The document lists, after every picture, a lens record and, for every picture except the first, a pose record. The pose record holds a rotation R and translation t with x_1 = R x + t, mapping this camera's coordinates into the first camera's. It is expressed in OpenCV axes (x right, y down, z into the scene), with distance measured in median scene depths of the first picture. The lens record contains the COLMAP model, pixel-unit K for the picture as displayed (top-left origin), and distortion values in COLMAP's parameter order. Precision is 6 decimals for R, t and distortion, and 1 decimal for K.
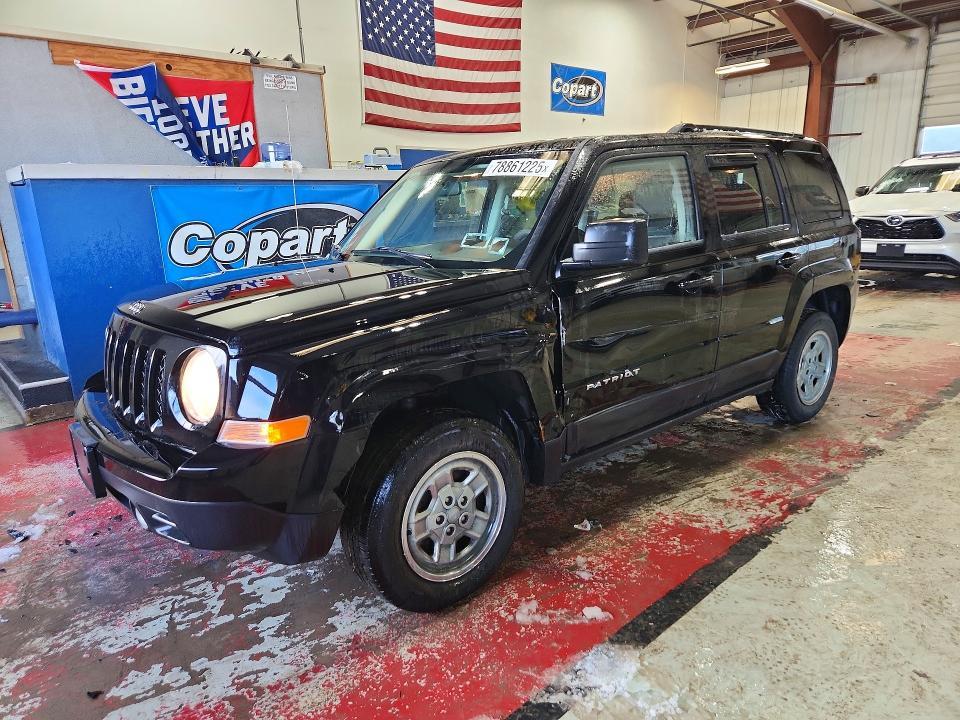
lens RADIAL K [[635.4, 0, 477.9], [0, 635.4, 360.5], [0, 0, 1]] dist [0.030903, -0.004985]
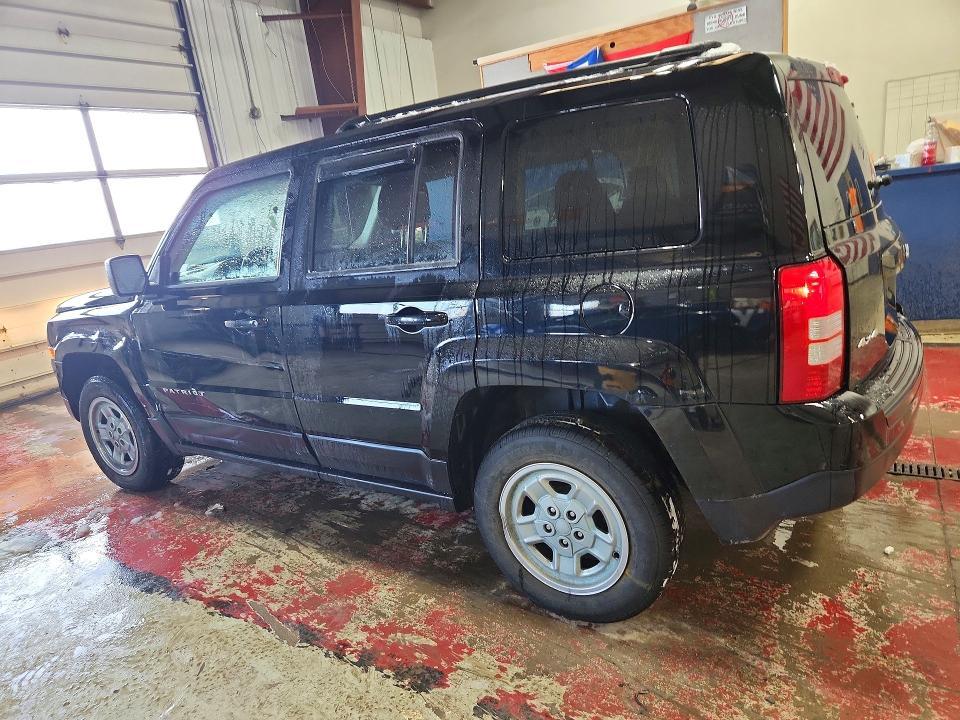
lens RADIAL K [[635.4, 0, 477.7], [0, 635.4, 362.5], [0, 0, 1]] dist [0.030903, -0.004985]
pose [[0.299033, 0.240826, -0.923354, 1.175923], [-0.121893, 0.969343, 0.213346, -0.276339], [0.946426, 0.048753, 0.319221, 0.931980]]
